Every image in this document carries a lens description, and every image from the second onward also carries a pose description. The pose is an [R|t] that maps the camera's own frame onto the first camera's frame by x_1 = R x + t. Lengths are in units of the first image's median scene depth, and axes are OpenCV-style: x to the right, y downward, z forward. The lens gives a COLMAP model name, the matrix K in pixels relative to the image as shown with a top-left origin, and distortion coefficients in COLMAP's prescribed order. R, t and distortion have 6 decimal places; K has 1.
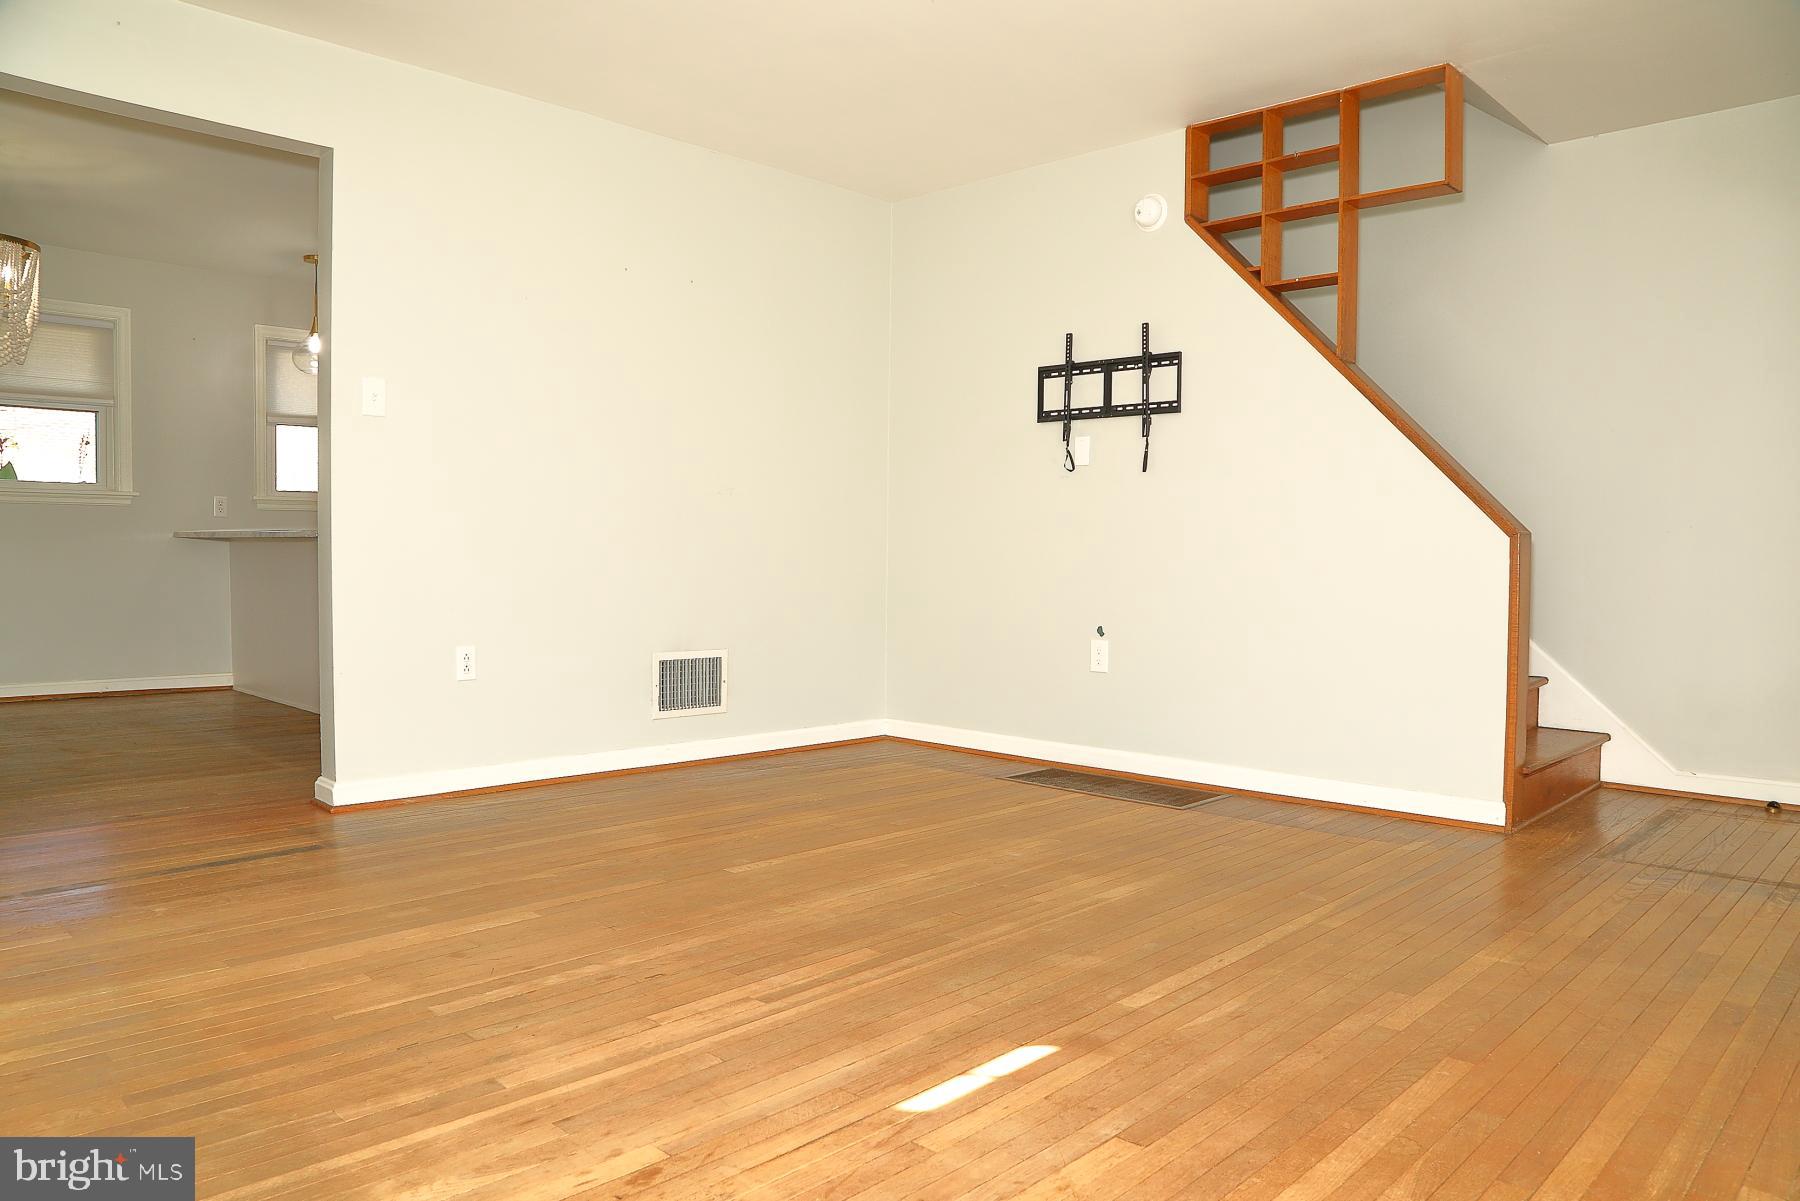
lens RADIAL K [[1238.1, 0, 895.4], [0, 1238.1, 607.0], [0, 0, 1]] dist [-0.129563, 0.083016]
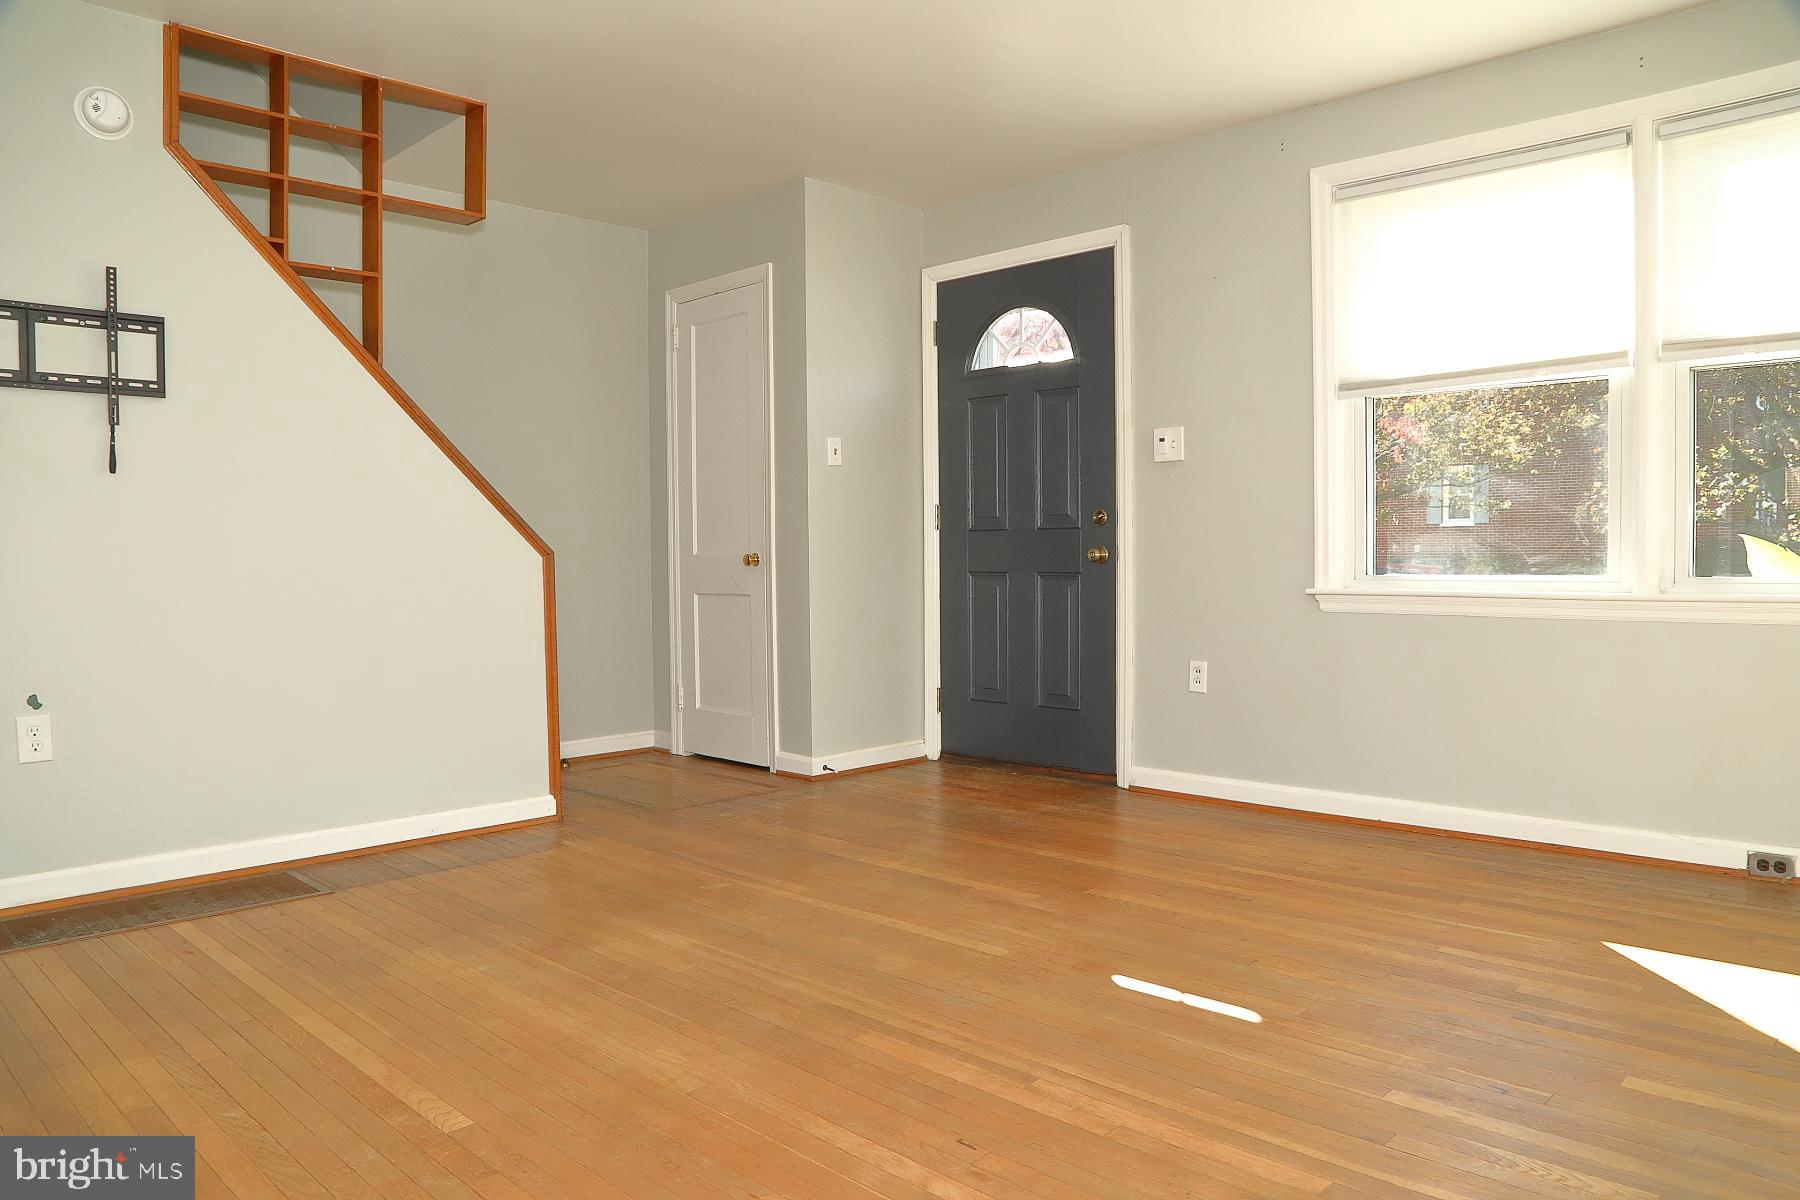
lens RADIAL K [[1238.1, 0, 895.4], [0, 1238.1, 606.5], [0, 0, 1]] dist [-0.129563, 0.083016]
pose [[0.001849, -0.053104, 0.998587, -0.783547], [0.055969, 0.997029, 0.052918, -0.066681], [-0.998431, 0.055792, 0.004816, 0.846839]]
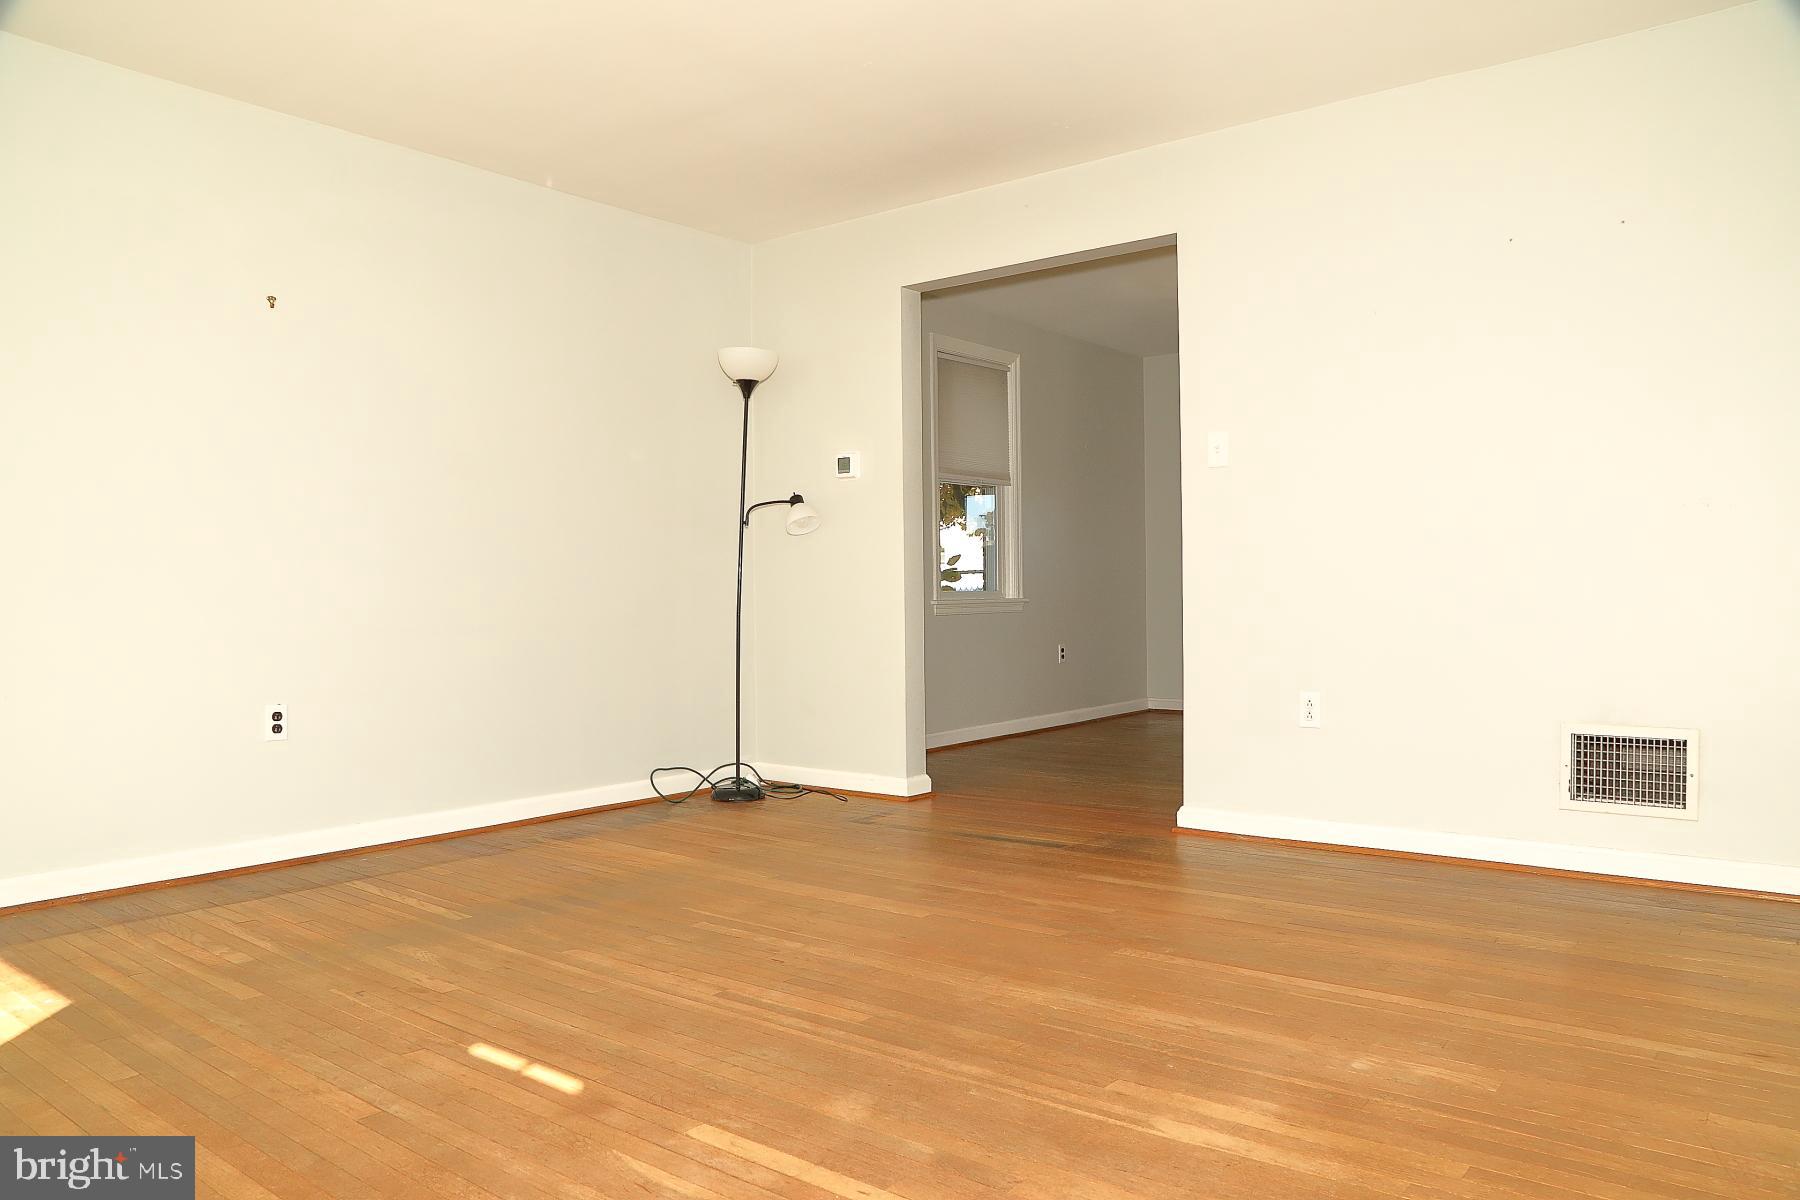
lens RADIAL K [[1238.1, 0, 895.4], [0, 1238.1, 606.5], [0, 0, 1]] dist [-0.129563, 0.083016]
pose [[0.100249, -0.000332, -0.994962, 0.816828], [-0.032198, 0.999475, -0.003578, -0.030967], [0.994441, 0.032394, 0.100185, 0.815144]]
